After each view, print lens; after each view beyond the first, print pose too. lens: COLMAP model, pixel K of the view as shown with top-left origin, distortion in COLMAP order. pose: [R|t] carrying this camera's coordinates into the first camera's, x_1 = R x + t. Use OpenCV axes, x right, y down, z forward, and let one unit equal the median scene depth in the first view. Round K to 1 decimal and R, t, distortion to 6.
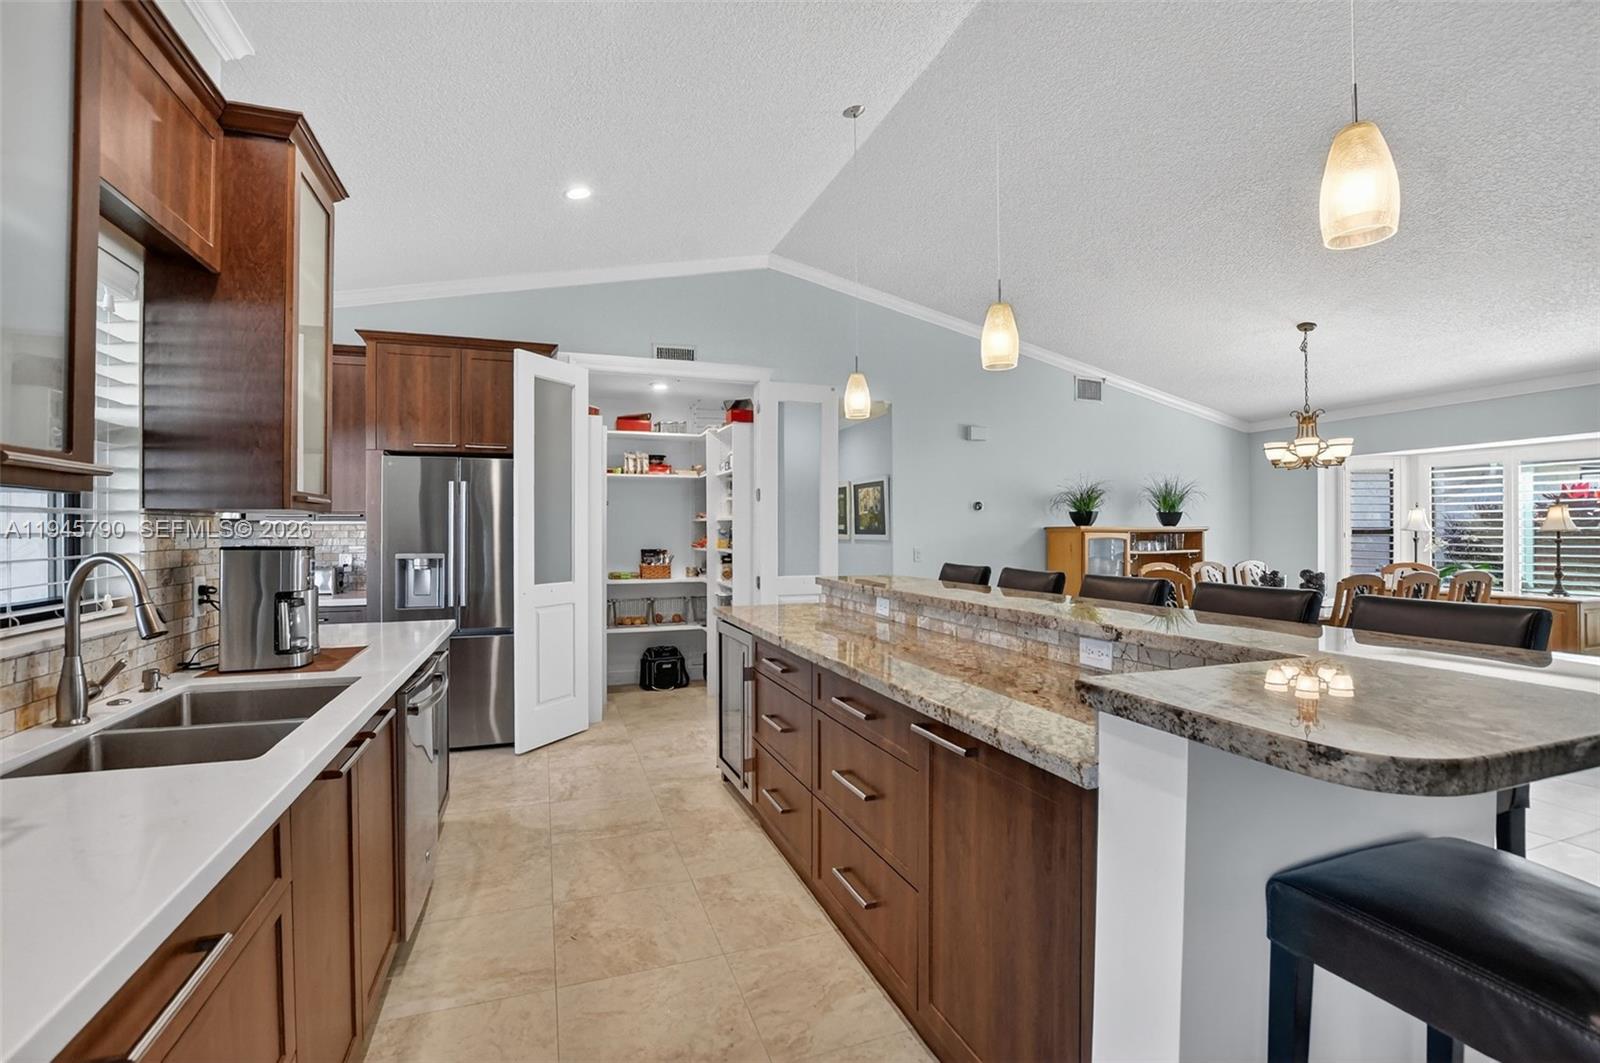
lens RADIAL K [[710.7, 0, 795.5], [0, 710.7, 529.0], [0, 0, 1]] dist [-0.032495, -0.000241]
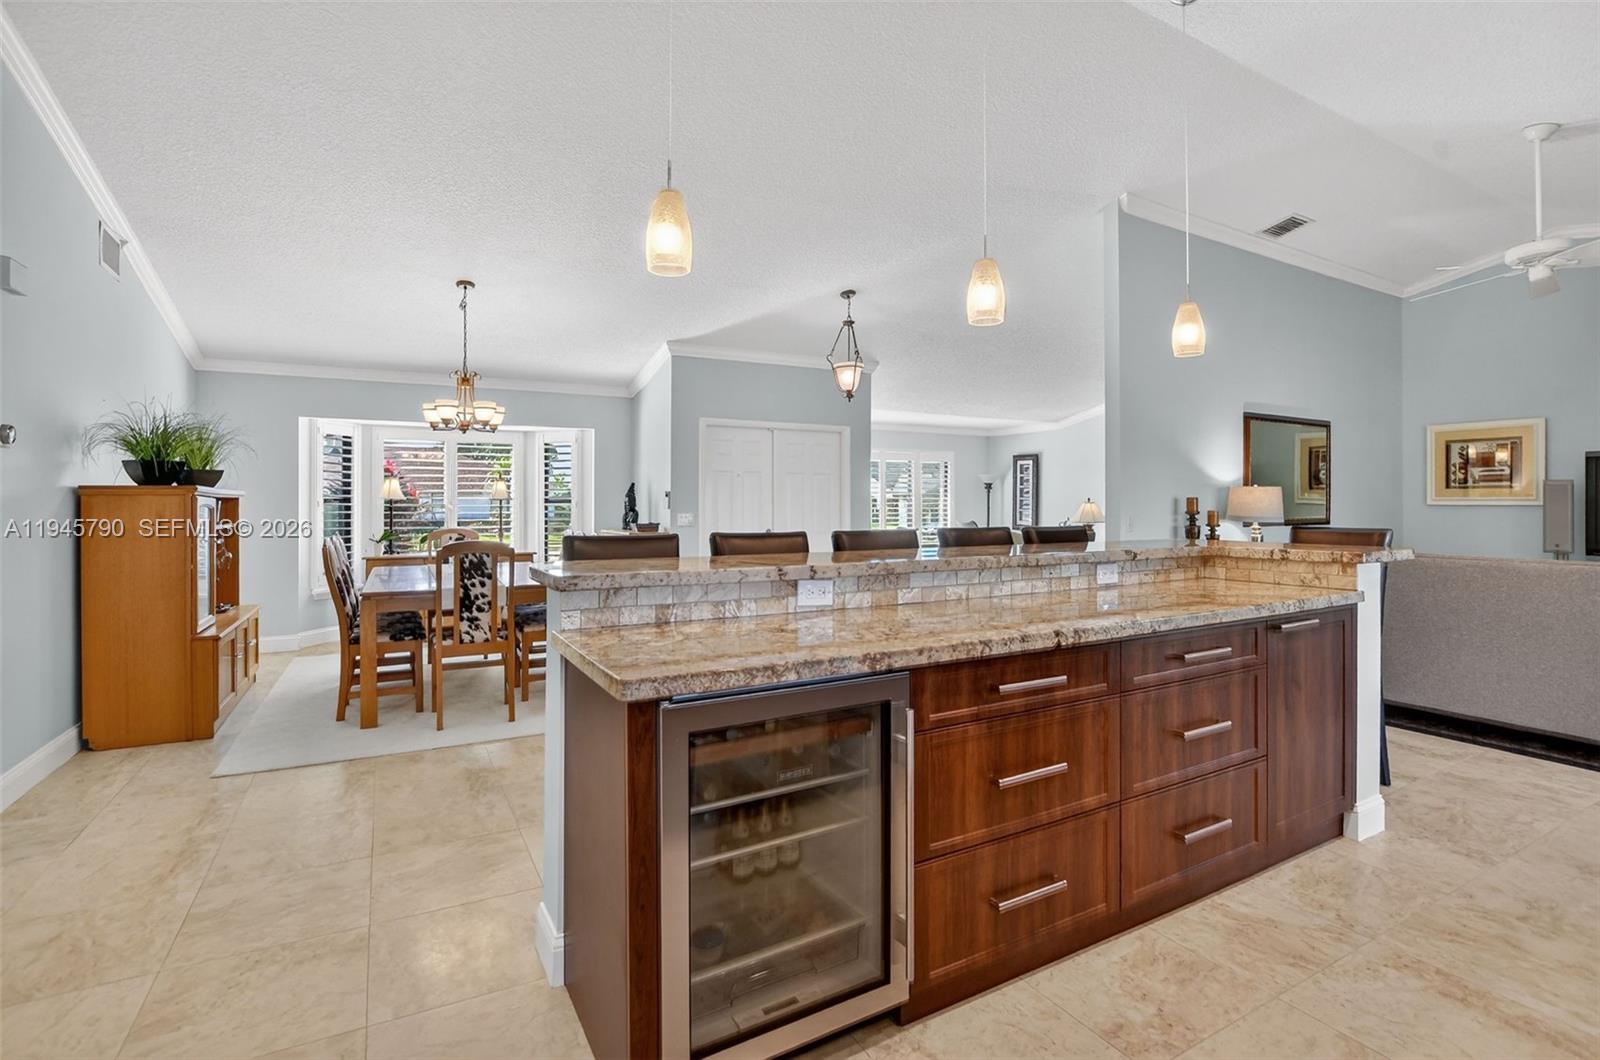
lens RADIAL K [[750.7, 0, 802.4], [0, 750.7, 507.1], [0, 0, 1]] dist [-0.030516, -0.000446]
pose [[-0.166625, 0.001534, 0.986019, -0.452607], [-0.000877, 0.999998, -0.001704, 0.023694], [-0.986020, -0.001149, -0.166624, 0.903200]]
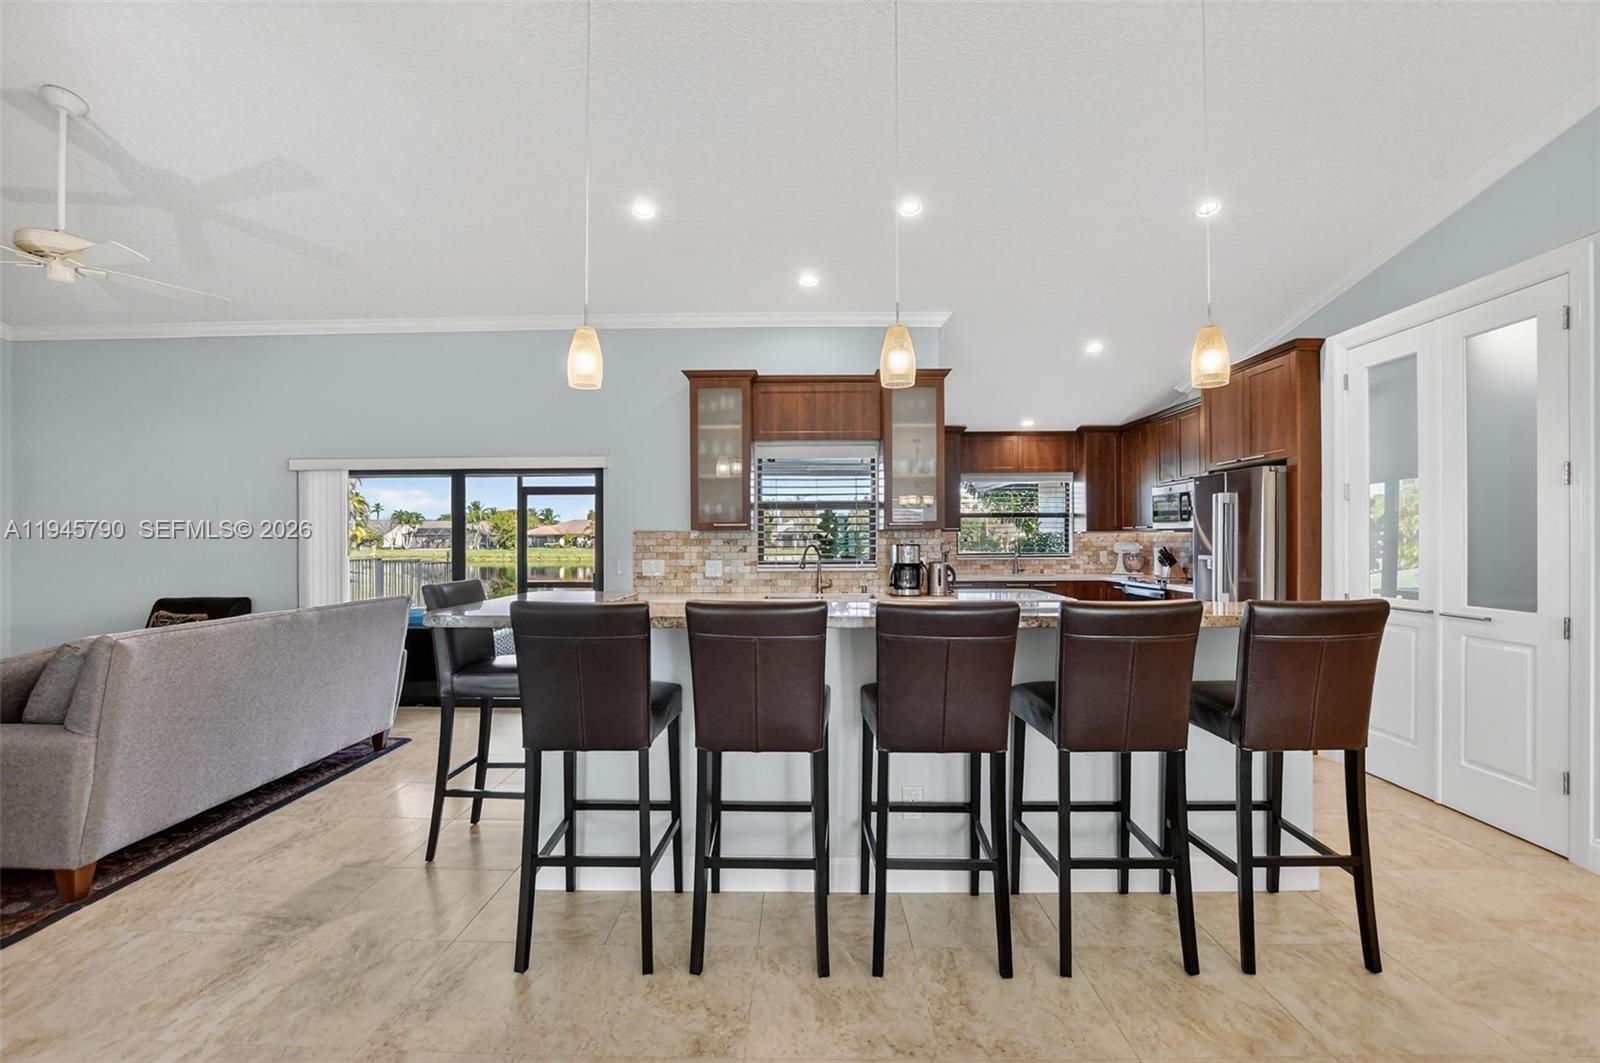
lens RADIAL K [[707.4, 0, 796.5], [0, 707.4, 539.2], [0, 0, 1]] dist [-0.027014, 0.000540]
pose [[-0.350595, 0.004520, -0.936516, 0.851848], [0.004734, 0.999984, 0.003055, -0.000745], [0.936515, -0.003362, -0.350611, 0.777902]]
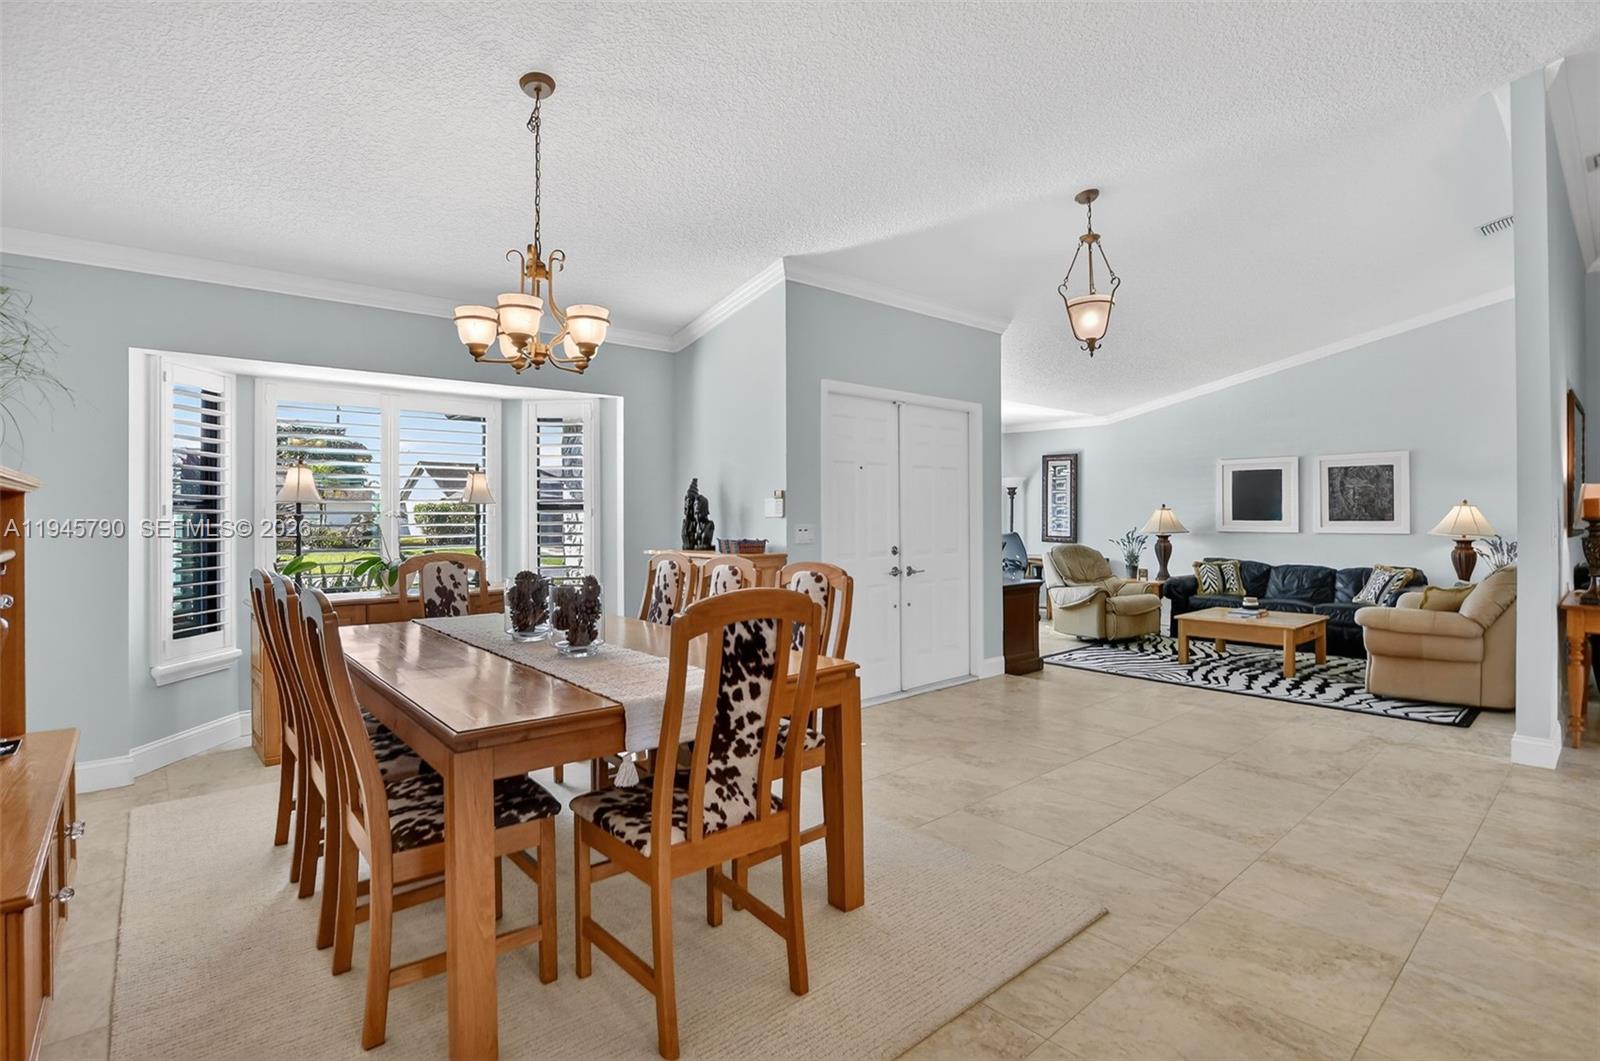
lens RADIAL K [[767.4, 0, 792.0], [0, 767.4, 514.7], [0, 0, 1]] dist [-0.021260, -0.000483]
pose [[-0.363748, 0.006767, 0.931473, 0.202751], [0.002801, 0.999977, -0.006171, 0.028253], [-0.931493, 0.000364, -0.363759, 1.304525]]
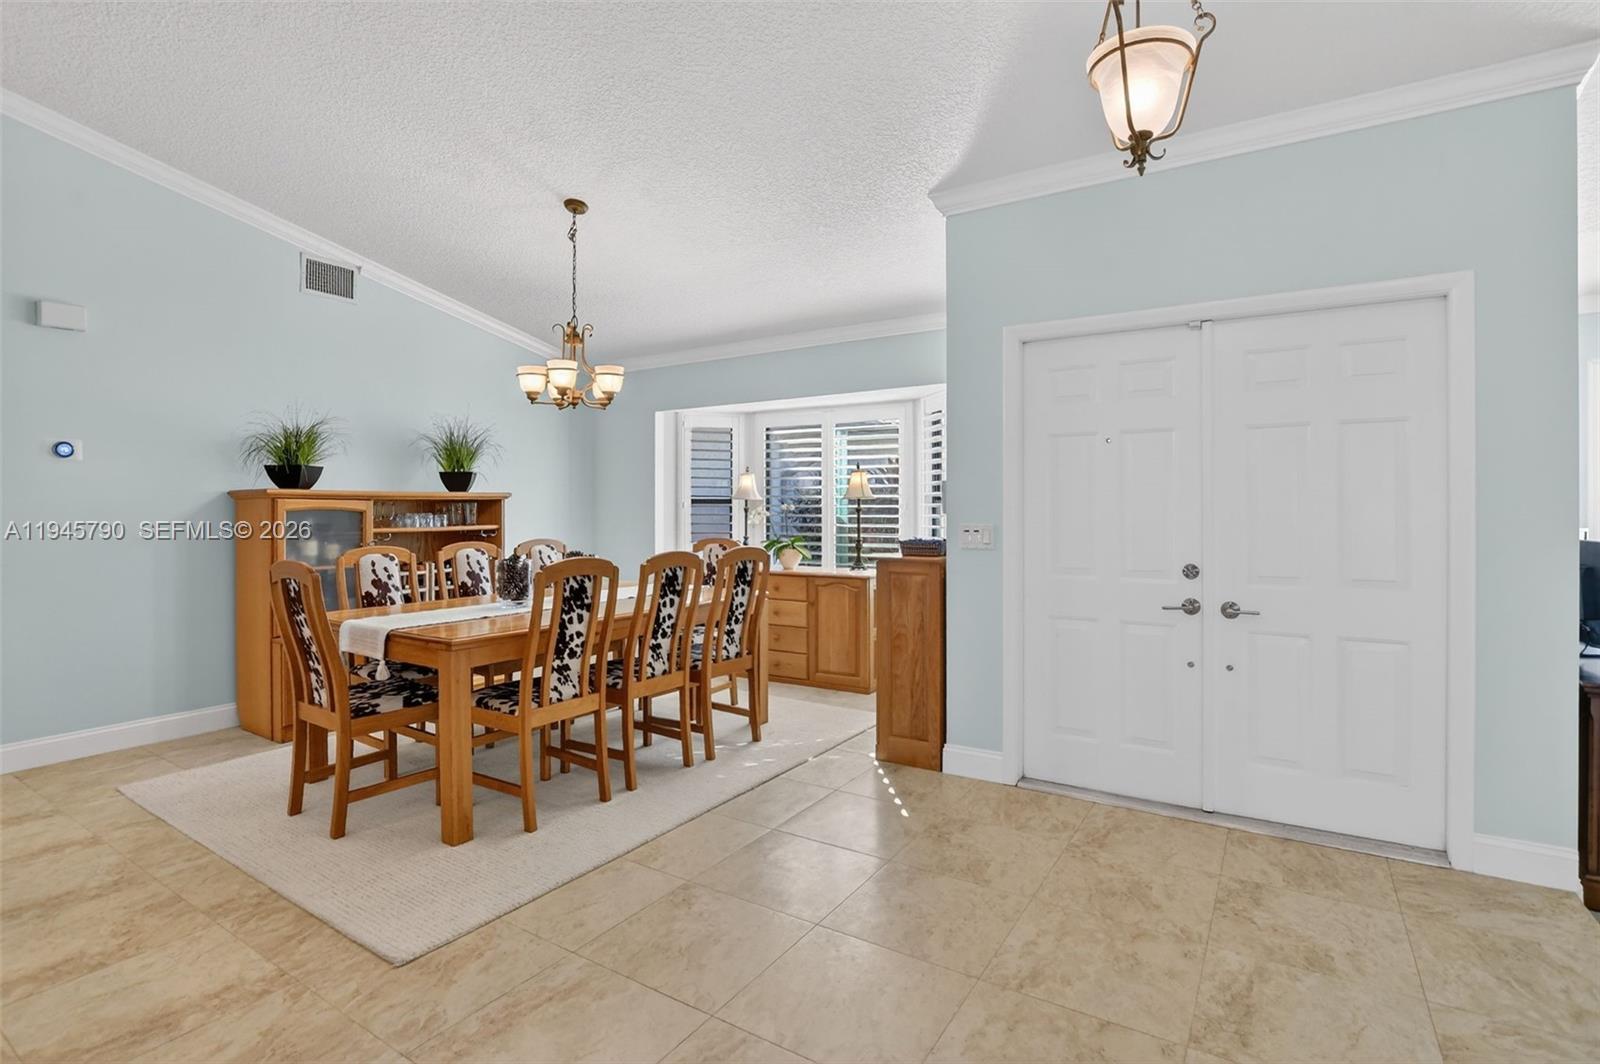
lens RADIAL K [[771.3, 0, 783.6], [0, 771.3, 506.0], [0, 0, 1]] dist [-0.019460, -0.000645]
pose [[0.796700, 0.000523, 0.604374, 0.546716], [-0.001187, 0.999999, 0.000700, 0.015809], [-0.604373, -0.001275, 0.796700, 0.321399]]
